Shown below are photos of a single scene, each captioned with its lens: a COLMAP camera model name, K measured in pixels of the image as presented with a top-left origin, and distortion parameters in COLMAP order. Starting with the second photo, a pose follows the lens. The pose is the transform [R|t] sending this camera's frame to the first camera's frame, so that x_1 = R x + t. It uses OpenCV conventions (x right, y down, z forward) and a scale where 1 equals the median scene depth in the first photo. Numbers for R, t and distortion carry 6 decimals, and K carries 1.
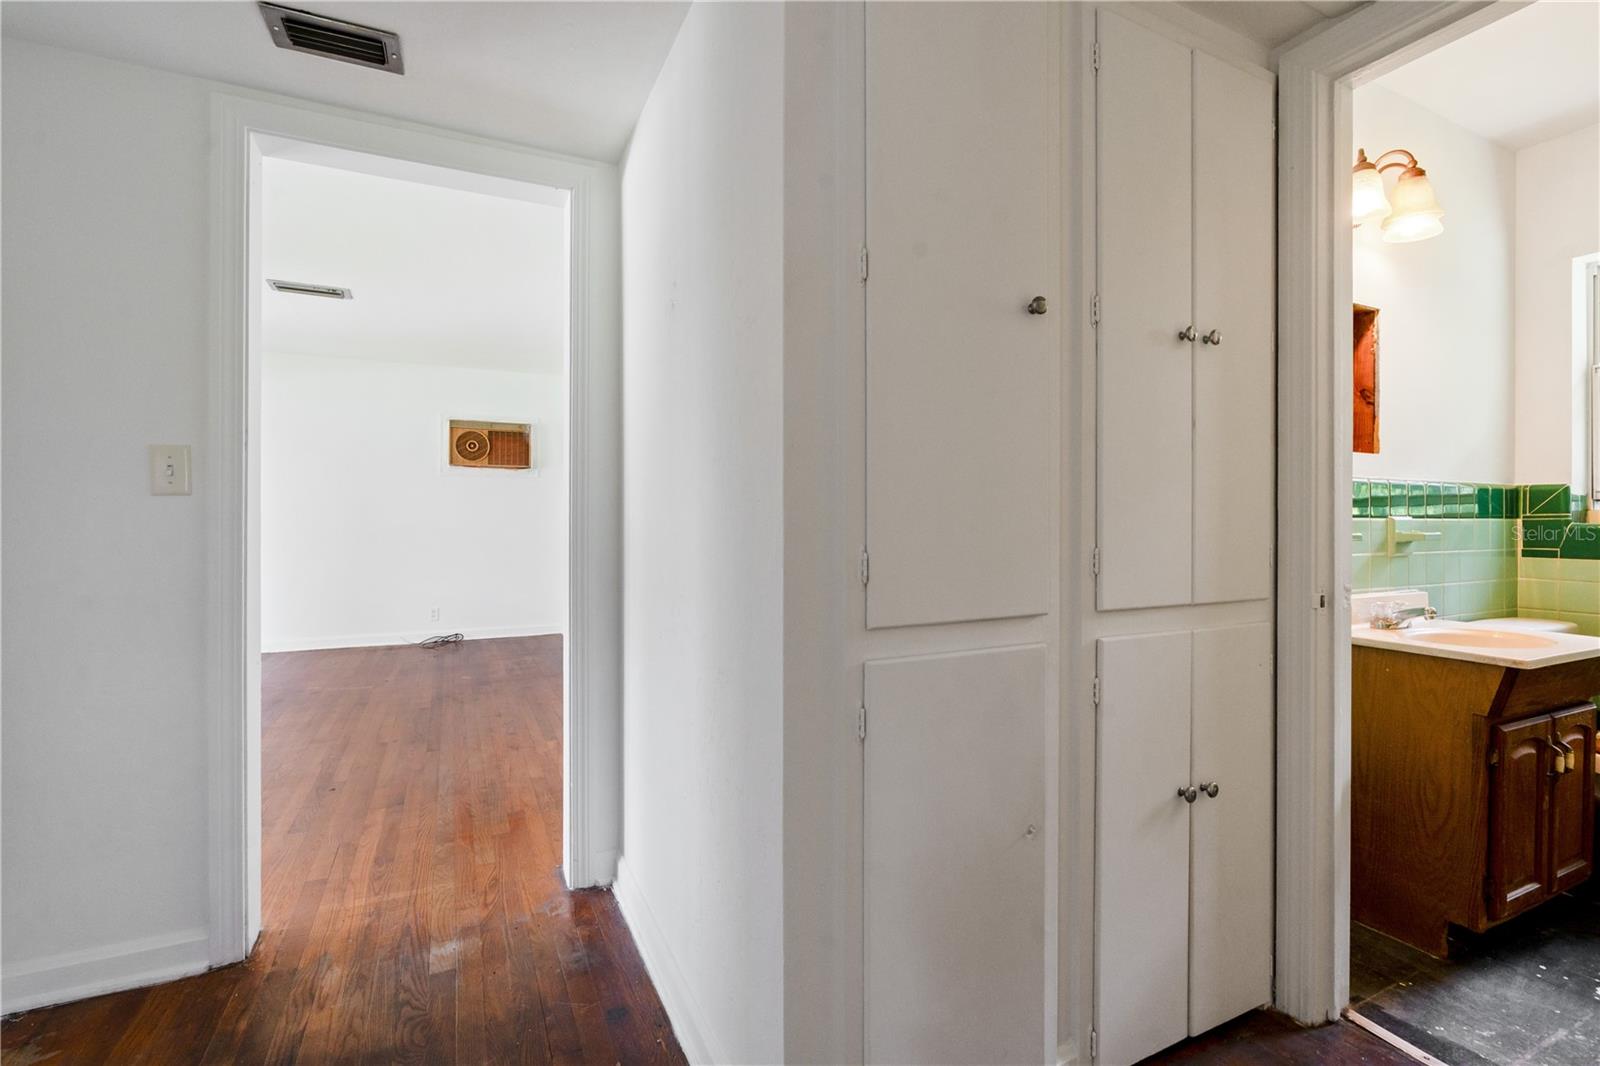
lens RADIAL K [[727.9, 0, 797.2], [0, 727.9, 520.6], [0, 0, 1]] dist [-0.001870, -0.000194]
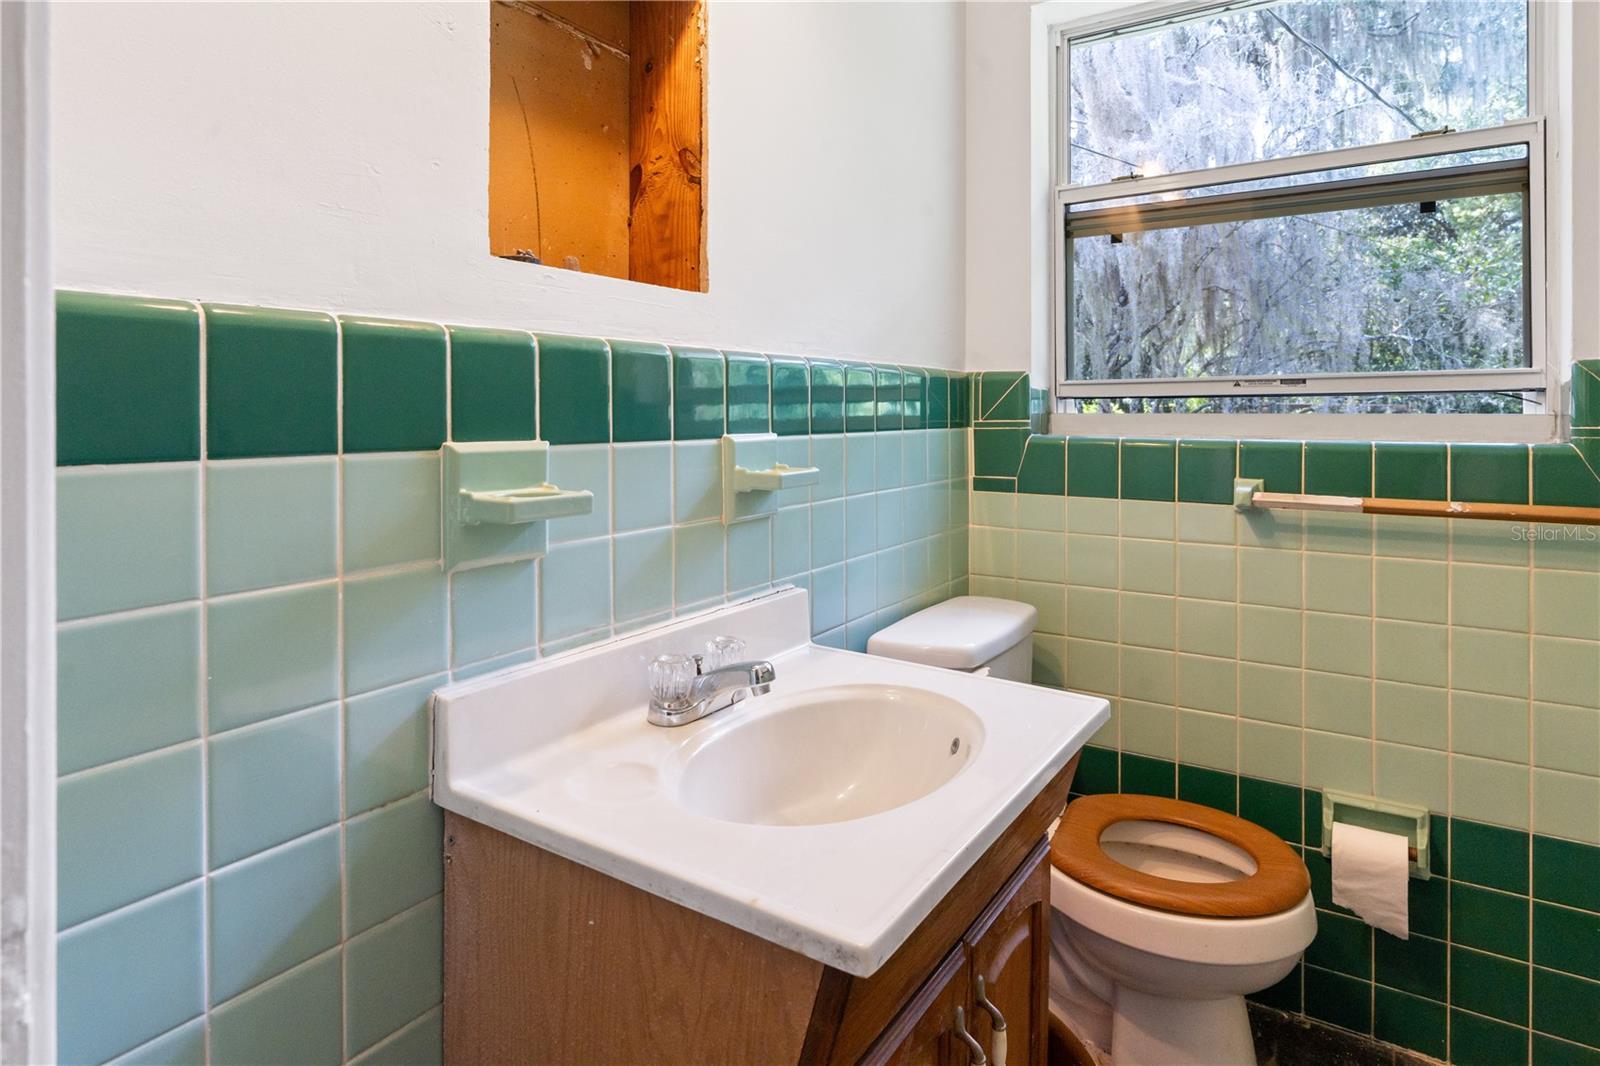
lens RADIAL K [[902.1, 0, 803.2], [0, 902.1, 413.6], [0, 0, 1]] dist [-0.005347, -0.001620]
pose [[0.855641, -0.004971, 0.517546, 0.518231], [0.003241, 0.999986, 0.004245, -0.019072], [-0.517560, -0.001955, 0.855645, 0.456830]]
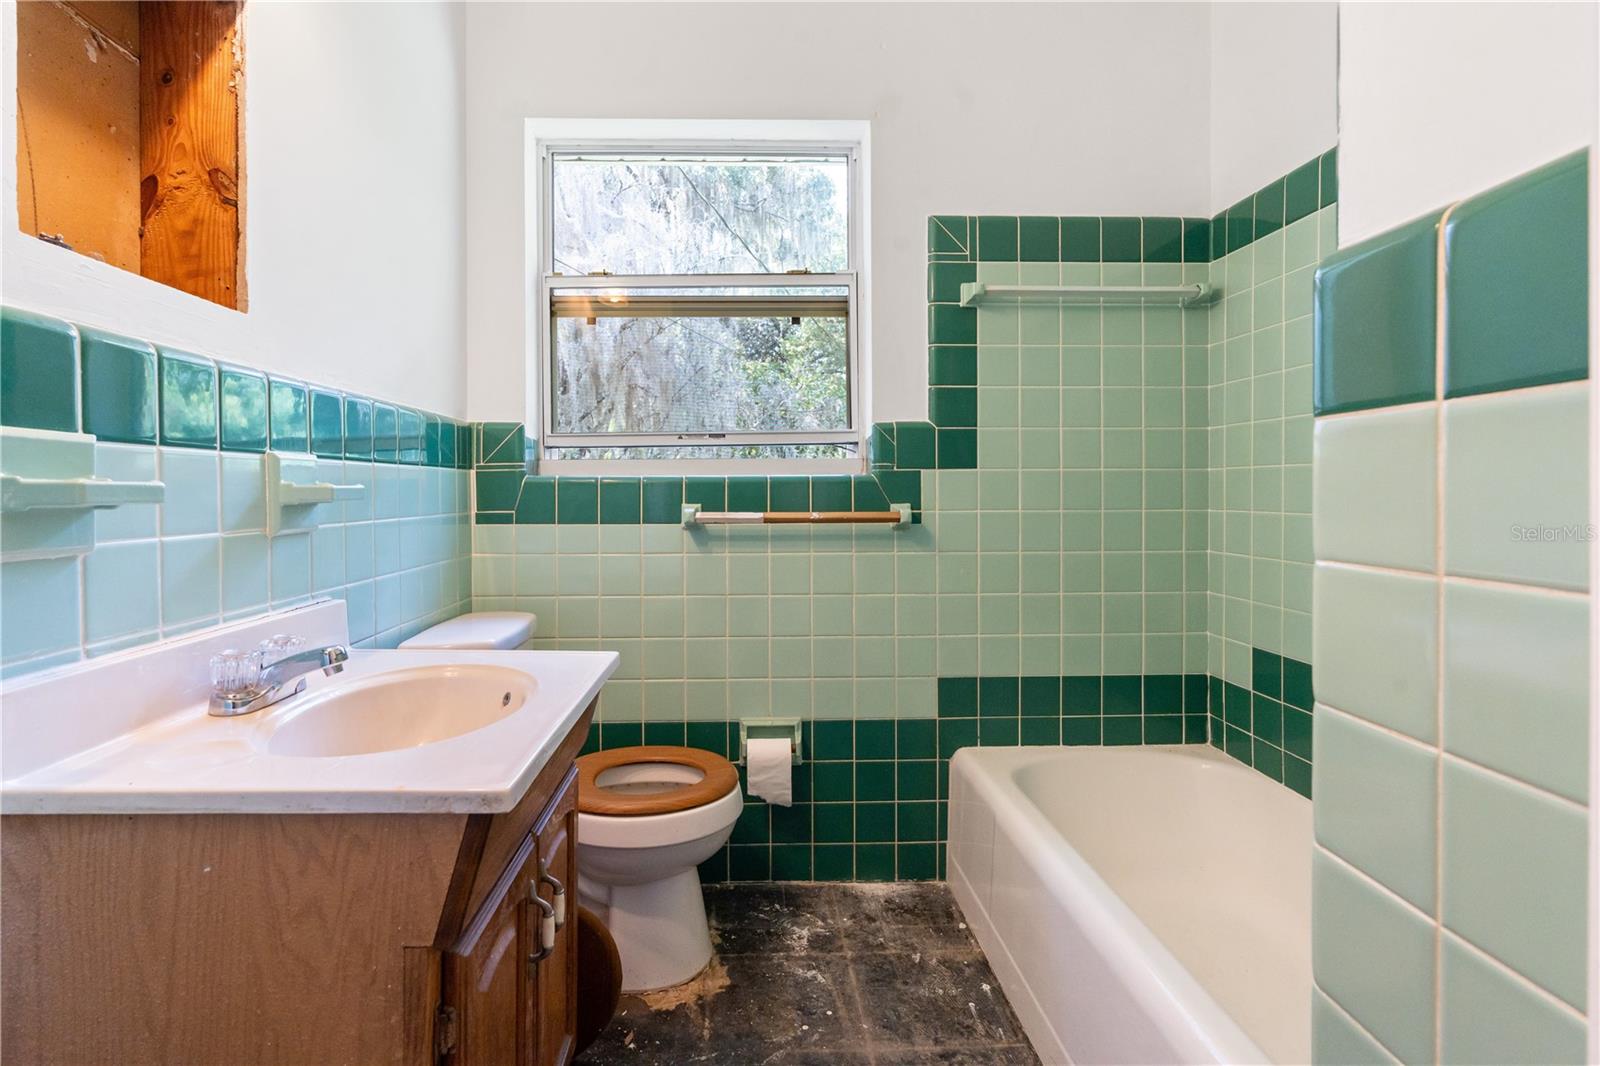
lens RADIAL K [[798.7, 0, 761.6], [0, 798.7, 496.7], [0, 0, 1]] dist [-0.001984, 0.002038]
pose [[0.417052, -0.011182, 0.908814, 0.436815], [0.005810, 0.999937, 0.009636, 0.018869], [-0.908864, 0.001262, 0.417091, 0.453167]]
